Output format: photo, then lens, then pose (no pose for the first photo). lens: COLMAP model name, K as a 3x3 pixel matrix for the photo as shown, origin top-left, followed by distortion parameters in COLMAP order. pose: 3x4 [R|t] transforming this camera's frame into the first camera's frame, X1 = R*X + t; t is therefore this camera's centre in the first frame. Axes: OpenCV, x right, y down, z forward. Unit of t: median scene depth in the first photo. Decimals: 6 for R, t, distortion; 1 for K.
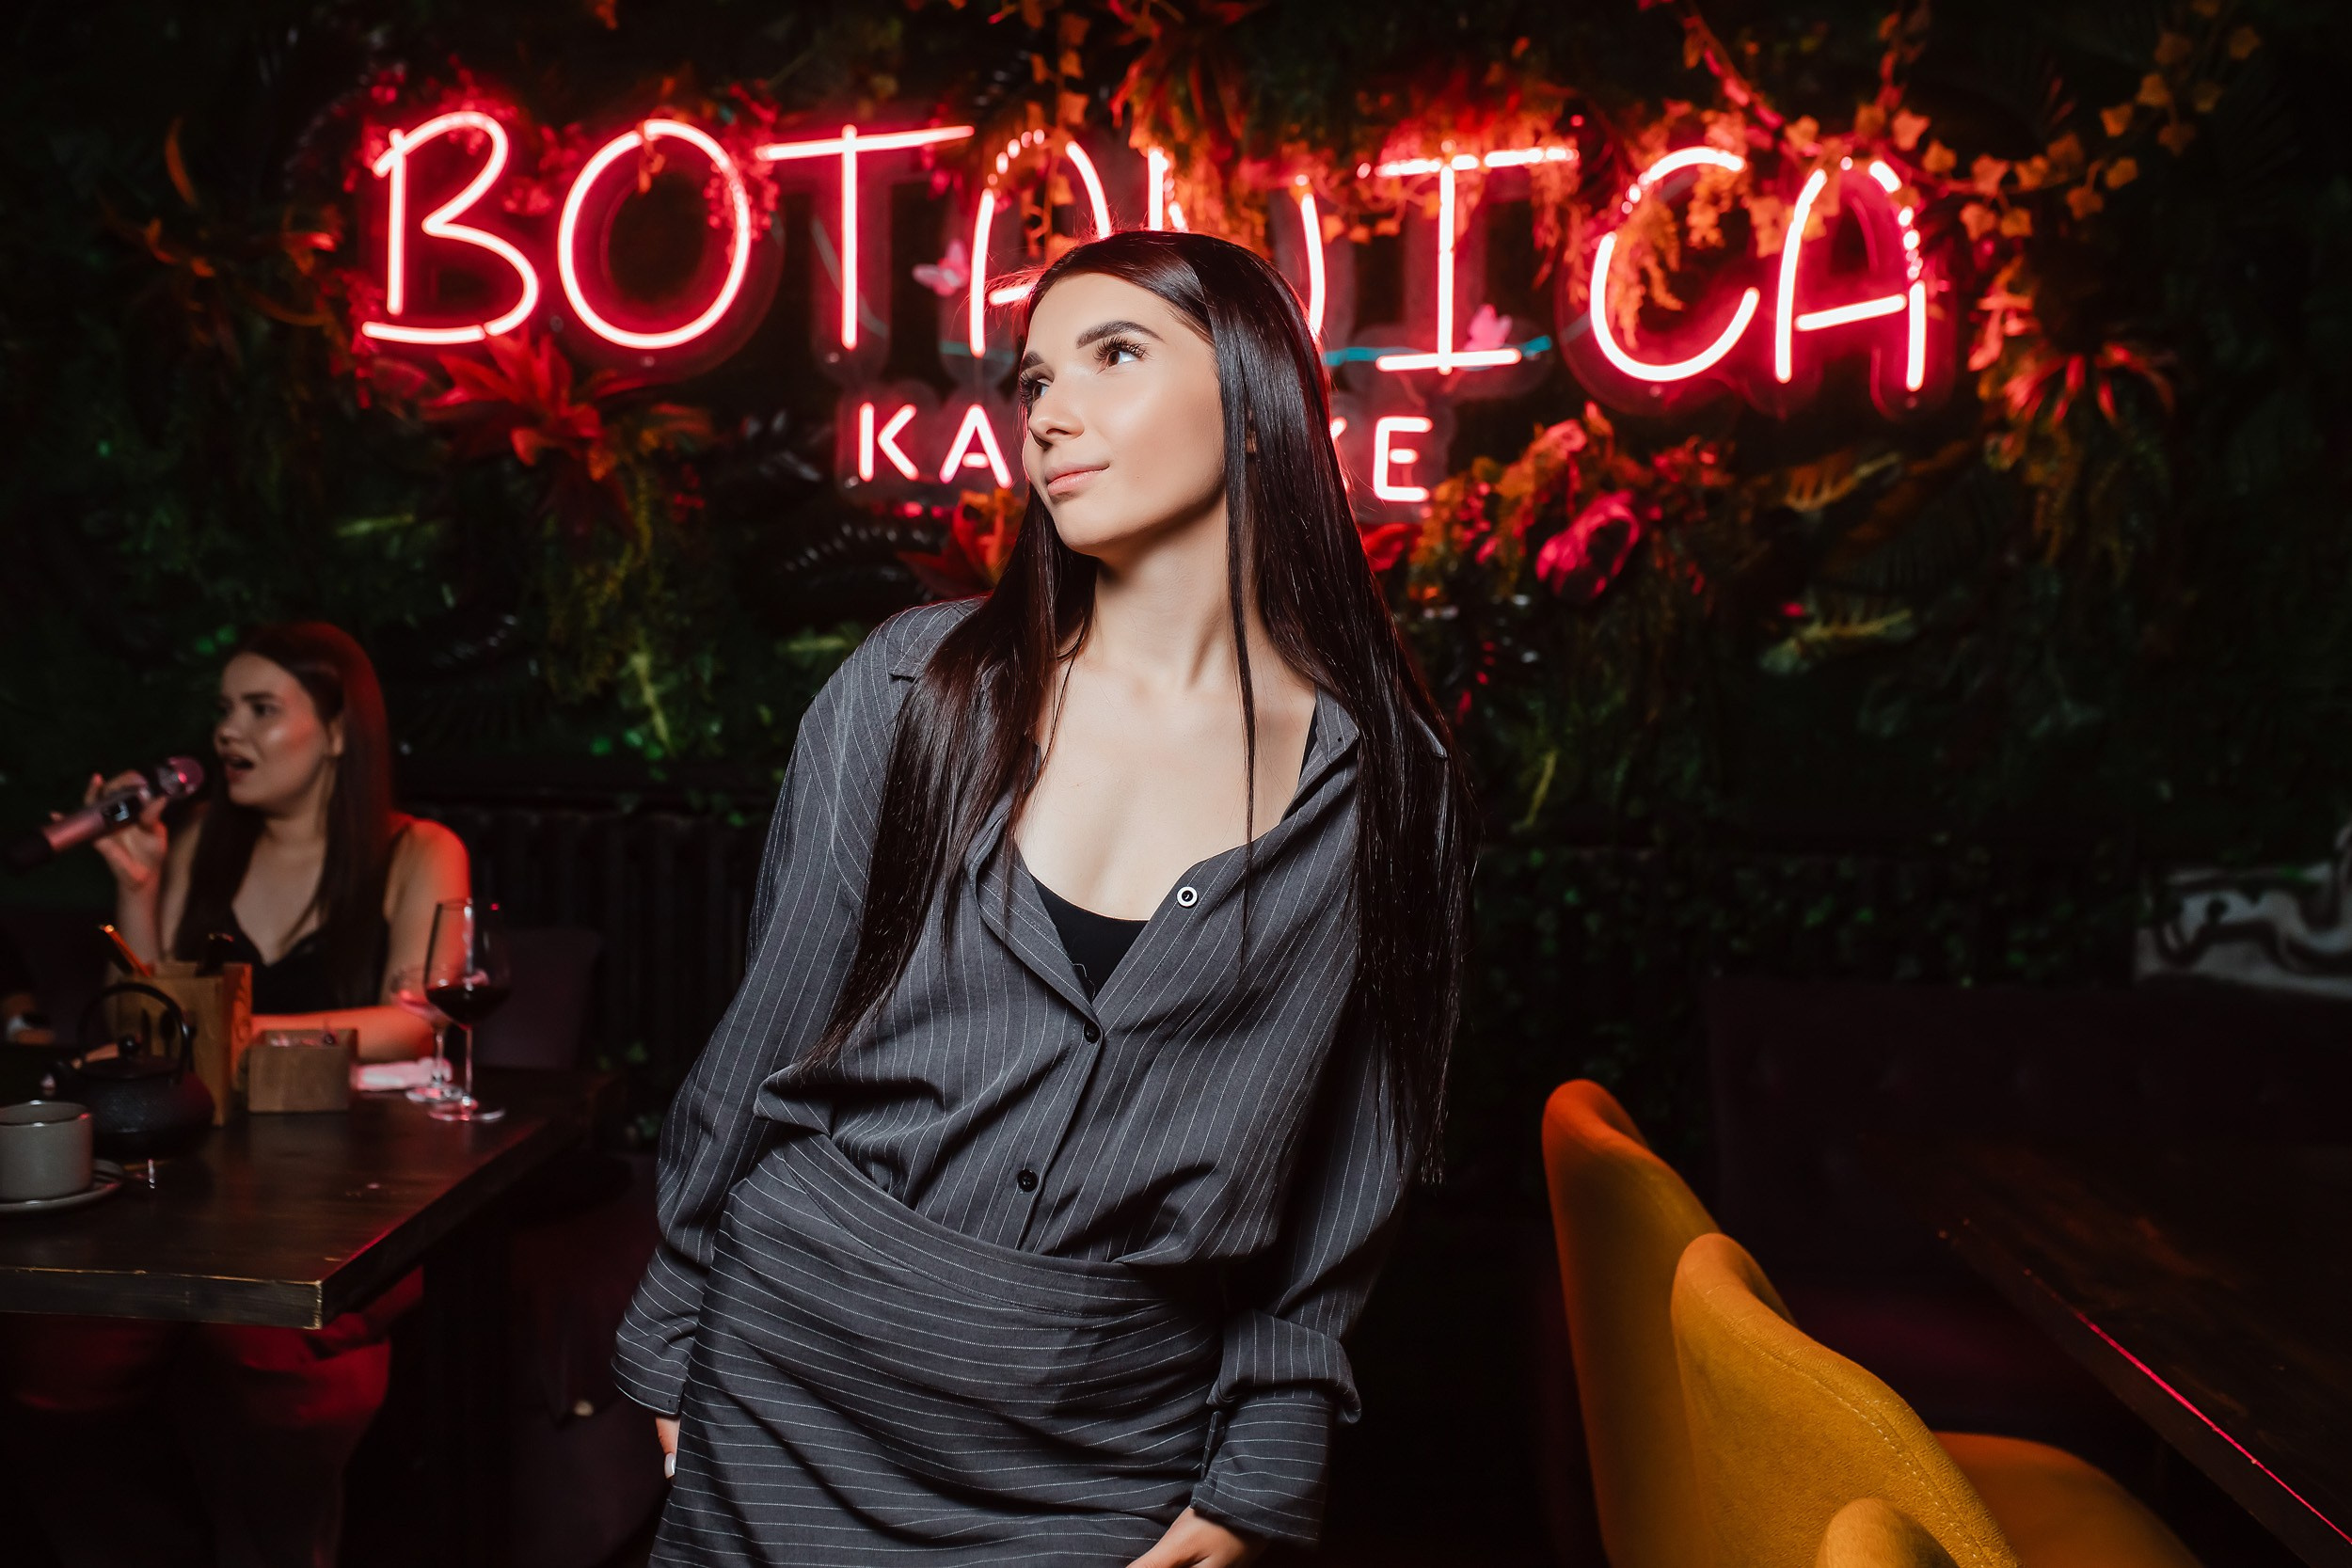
lens RADIAL K [[2266.3, 0, 1181.8], [0, 2266.3, 787.3], [0, 0, 1]] dist [-0.061134, 0.089891]
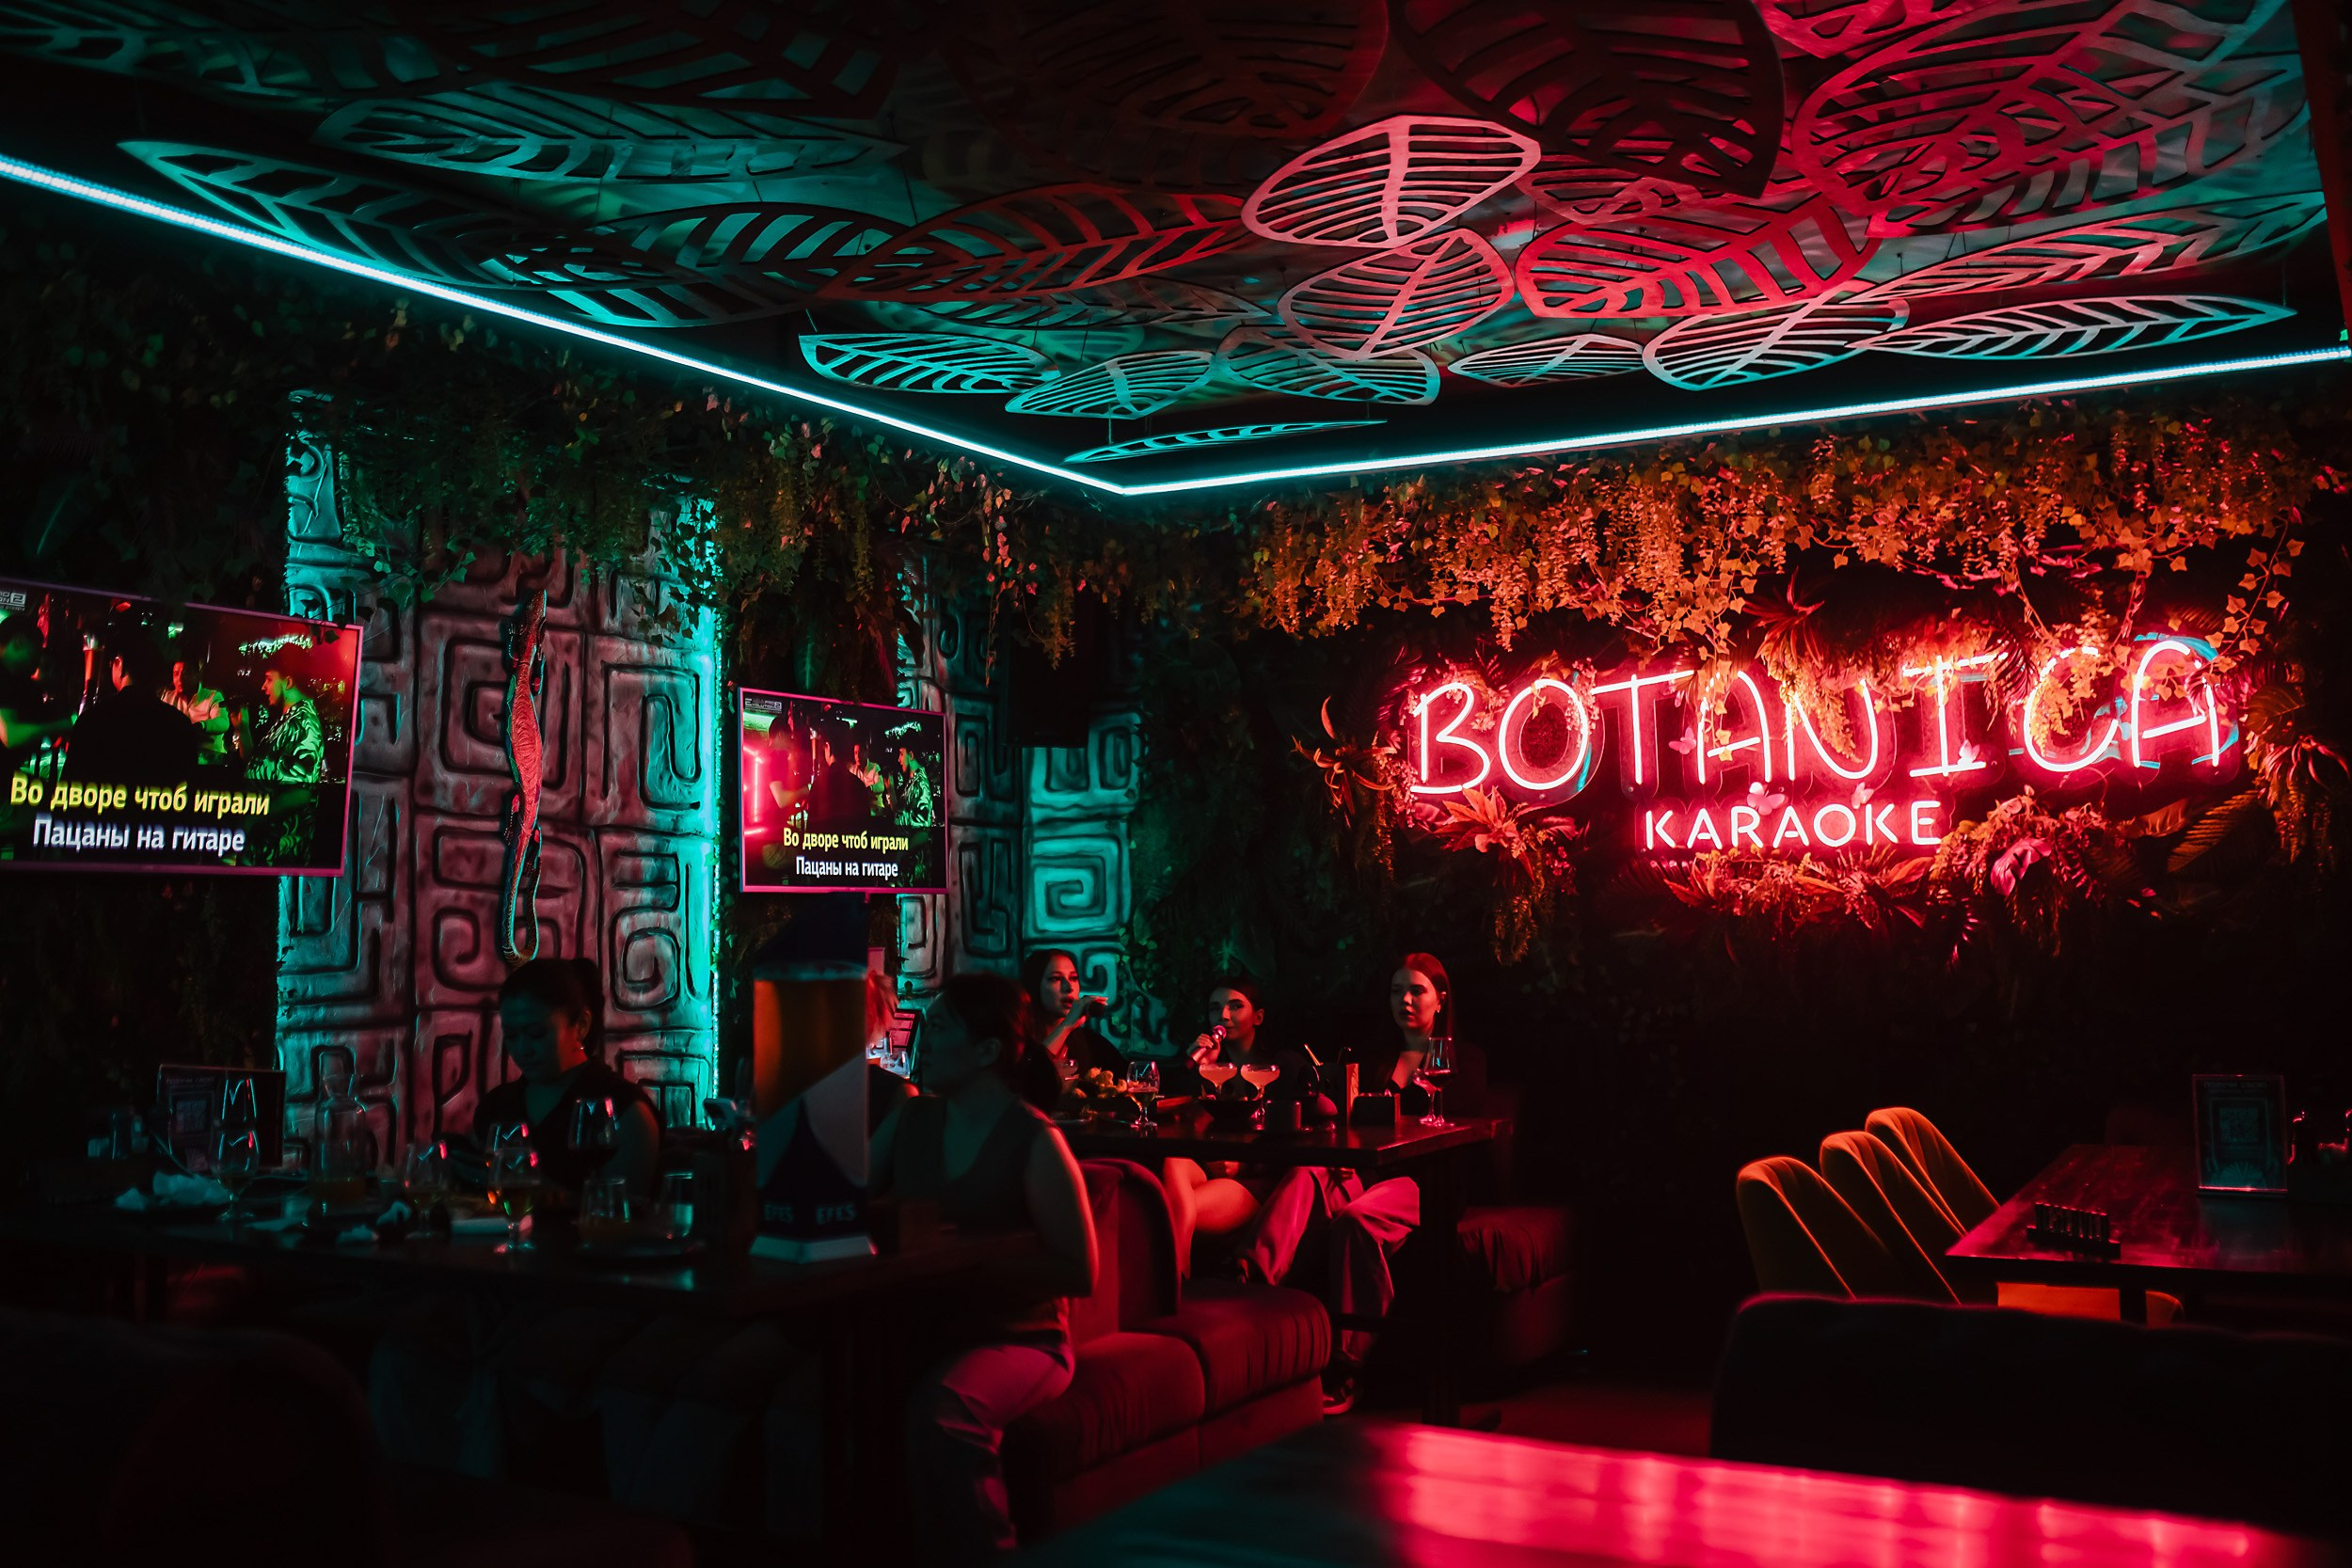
lens RADIAL K [[2266.3, 0, 1181.8], [0, 2266.3, 787.3], [0, 0, 1]] dist [-0.061134, 0.089891]
pose [[0.884678, -0.066970, -0.461367, 0.421387], [0.000093, 0.989654, -0.143477, 0.095625], [0.466202, 0.126888, 0.875531, -0.944373]]
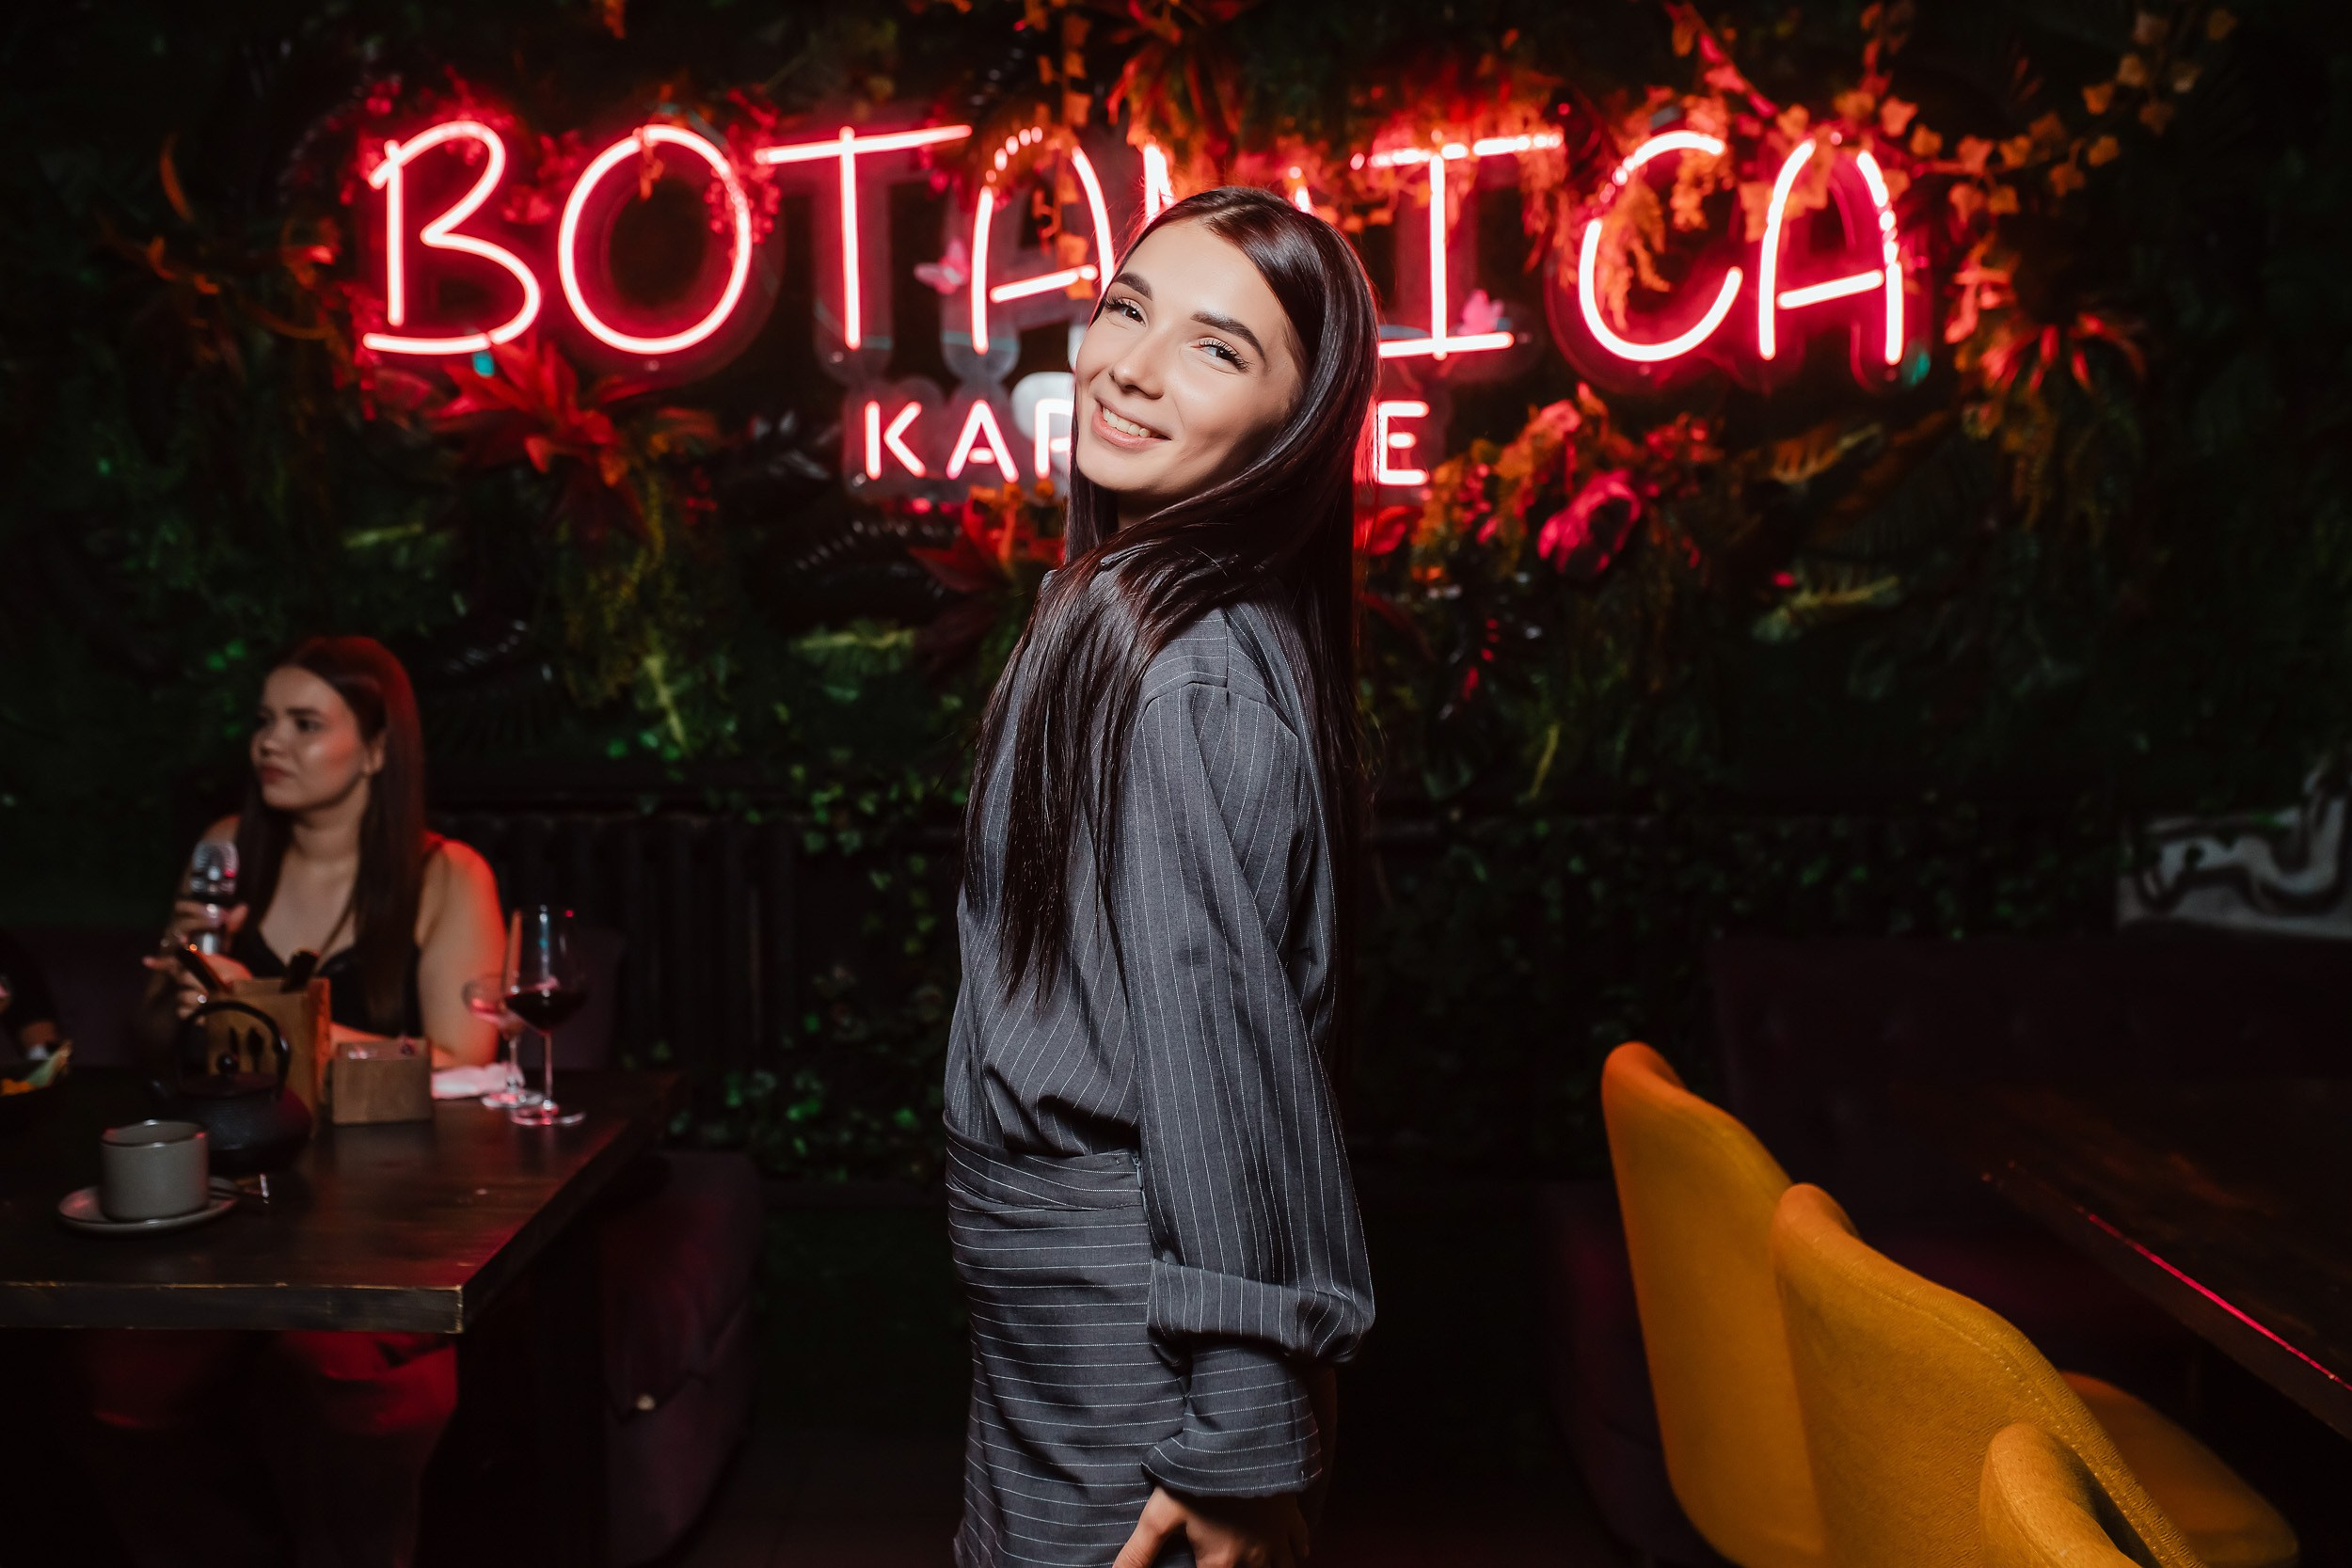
lens RADIAL K [[2266.3, 0, 1181.8], [0, 2266.3, 787.3], [0, 0, 1]] dist [-0.061134, 0.089891]
pose [[0.998614, -0.032984, 0.041012, -0.048955], [0.032536, 0.999404, 0.011540, -0.004626], [-0.041368, -0.010190, 0.999092, -0.019436]]
